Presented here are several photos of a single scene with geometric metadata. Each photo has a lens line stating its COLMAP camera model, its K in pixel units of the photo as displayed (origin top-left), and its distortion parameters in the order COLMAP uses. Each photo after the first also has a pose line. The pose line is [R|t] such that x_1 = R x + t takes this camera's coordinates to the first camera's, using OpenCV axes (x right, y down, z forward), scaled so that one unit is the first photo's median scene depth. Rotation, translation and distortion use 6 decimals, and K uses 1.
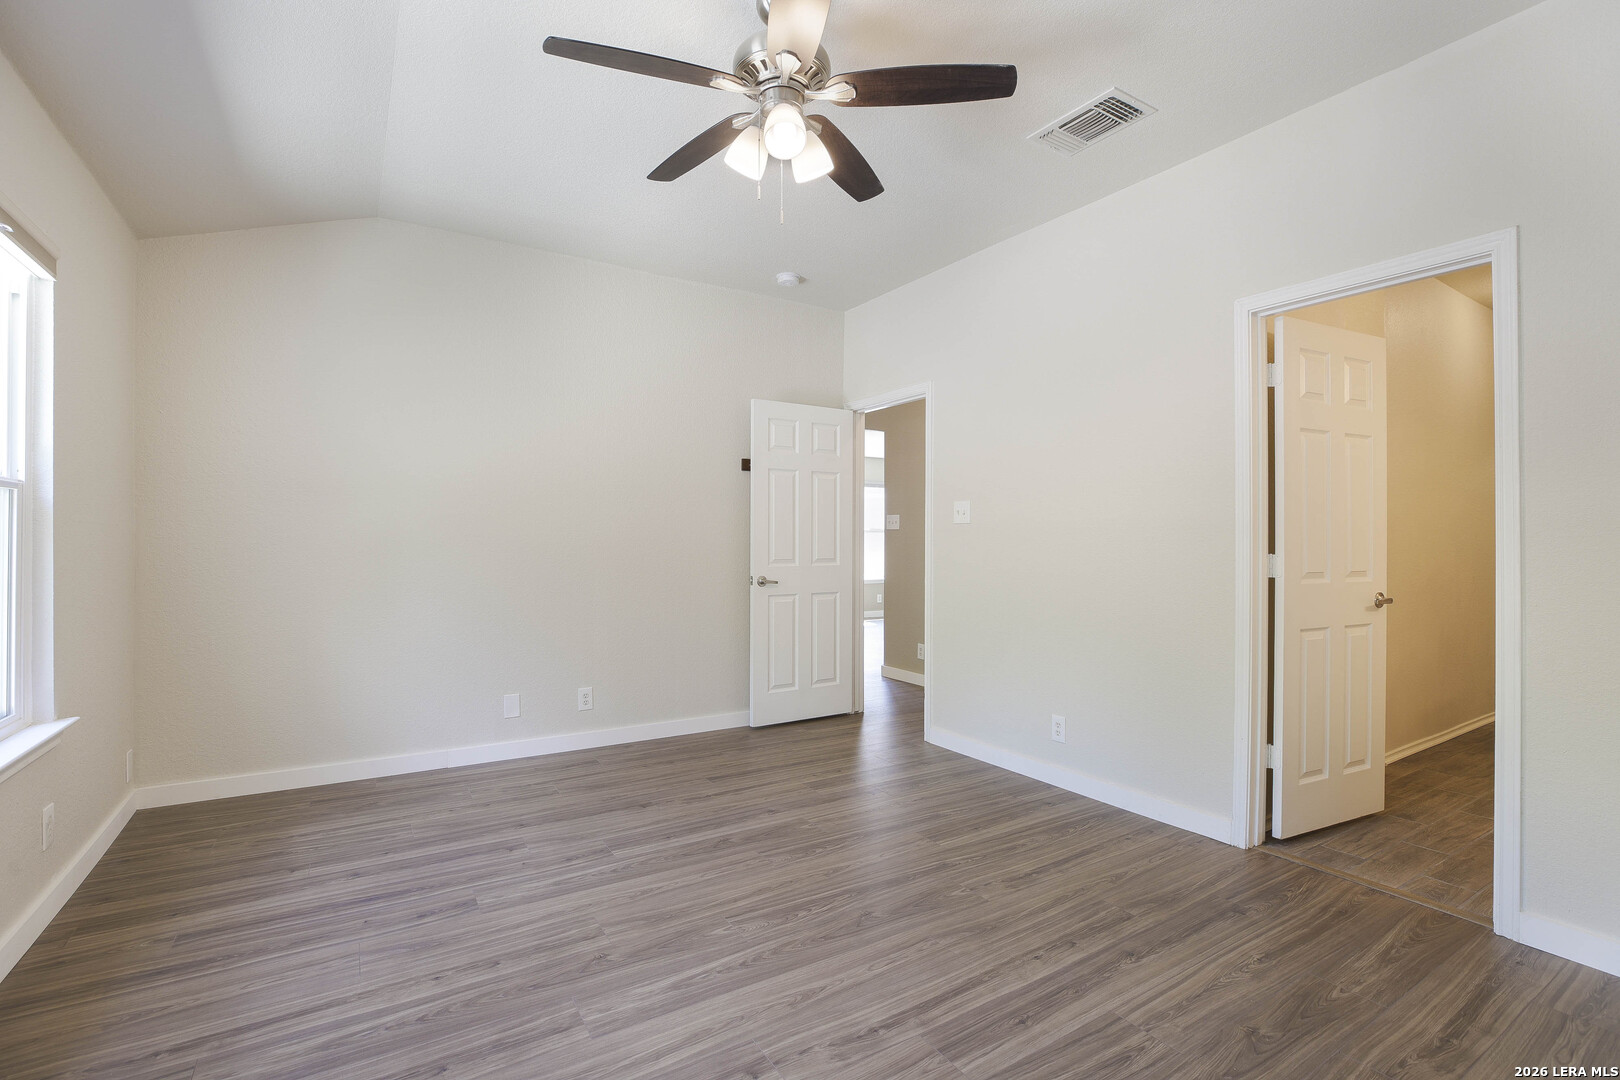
lens RADIAL K [[744.0, 0, 811.9], [0, 744.0, 540.0], [0, 0, 1]] dist [-0.045240, 0.014408]
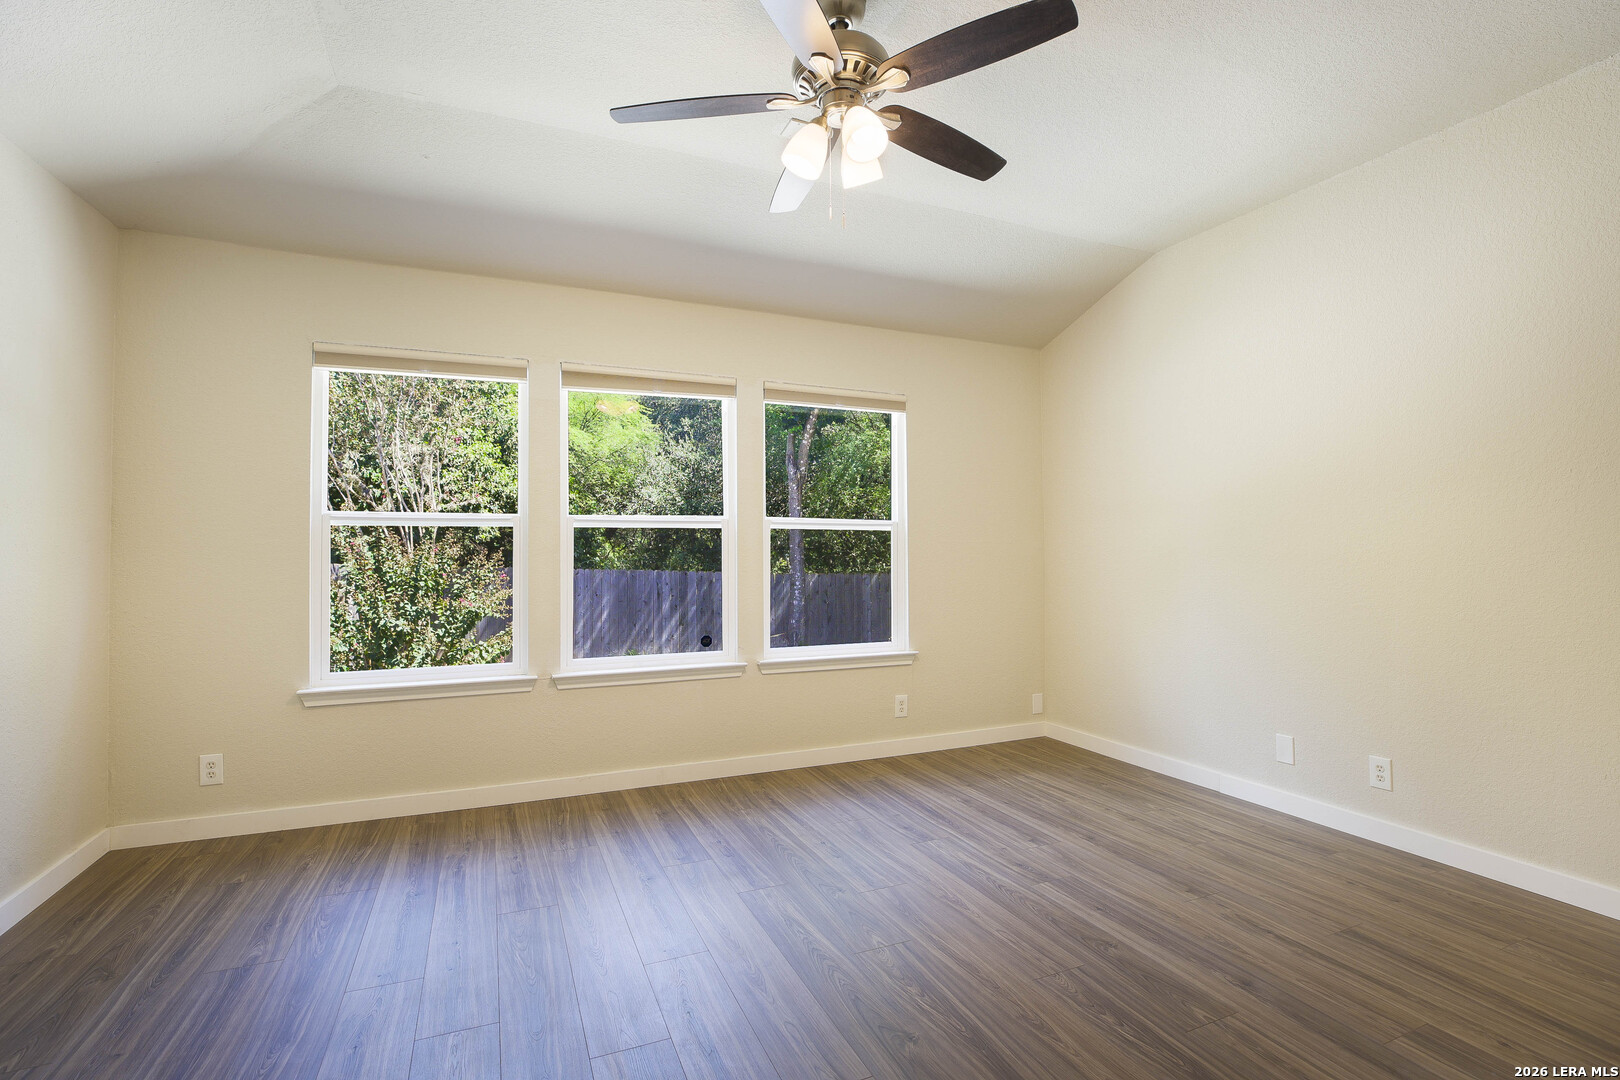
lens RADIAL K [[744.0, 0, 811.9], [0, 744.0, 540.0], [0, 0, 1]] dist [-0.045240, 0.014408]
pose [[-0.154722, -0.020867, -0.987738, 0.689084], [0.004987, 0.999748, -0.021902, 0.003721], [0.987945, -0.008314, -0.154579, 0.822520]]
